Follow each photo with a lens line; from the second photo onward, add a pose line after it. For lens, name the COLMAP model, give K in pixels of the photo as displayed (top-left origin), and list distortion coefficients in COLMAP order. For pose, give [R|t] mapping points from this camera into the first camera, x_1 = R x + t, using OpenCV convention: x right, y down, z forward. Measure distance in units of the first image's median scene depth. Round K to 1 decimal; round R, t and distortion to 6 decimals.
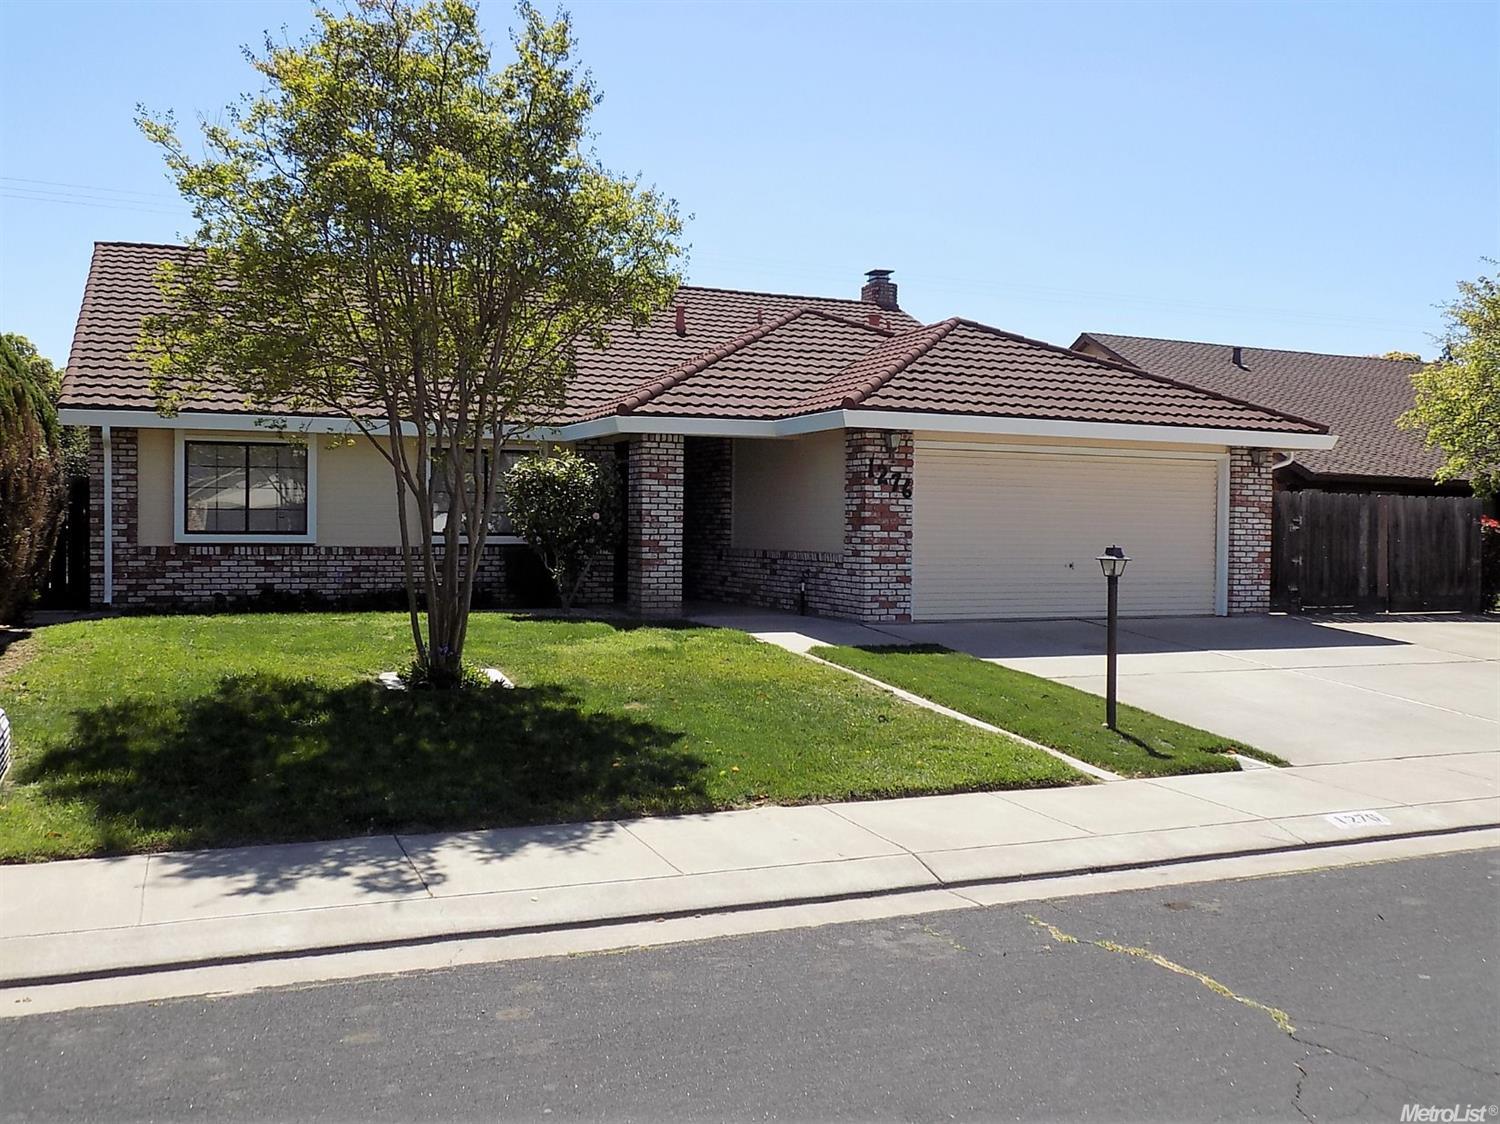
lens RADIAL K [[1324.6, 0, 750.0], [0, 1324.6, 562.0], [0, 0, 1]] dist [-0.038302, 0.010765]
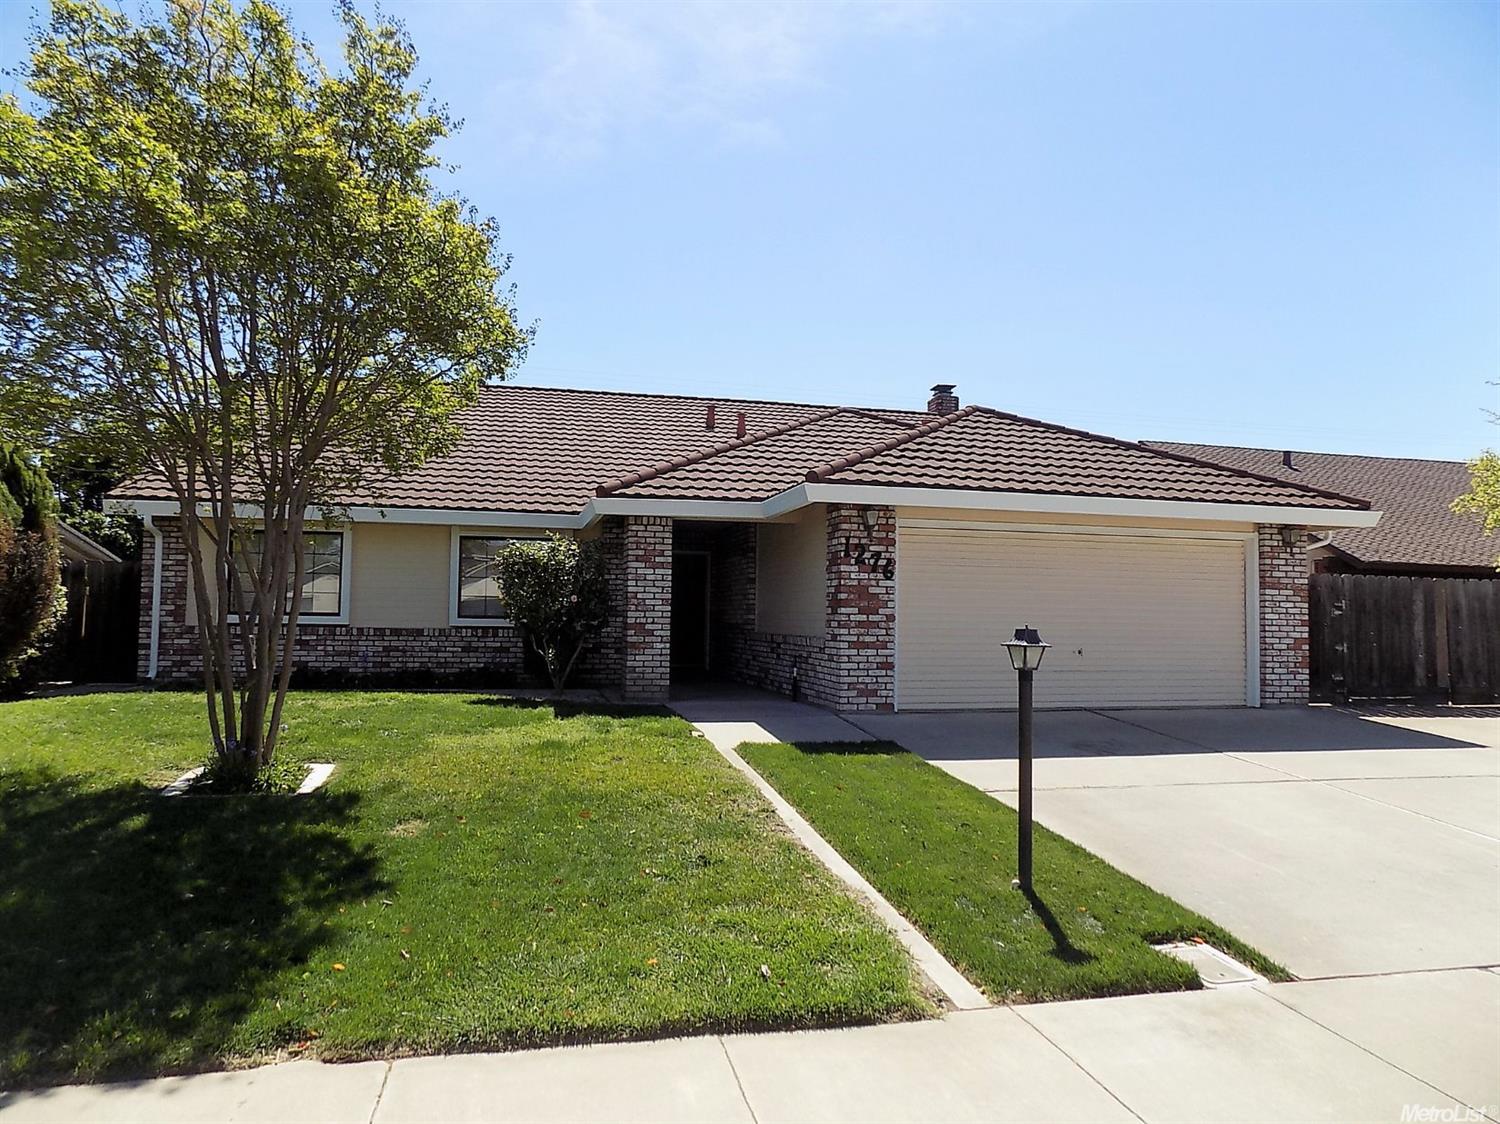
lens RADIAL K [[1000.2, 0, 750.0], [0, 1000.2, 562.0], [0, 0, 1]] dist [-0.086076, 0.080001]
pose [[0.985998, -0.006002, -0.166649, 0.133426], [-0.007907, 0.996545, -0.082673, -0.000953], [0.166570, 0.082833, 0.982544, 0.273226]]
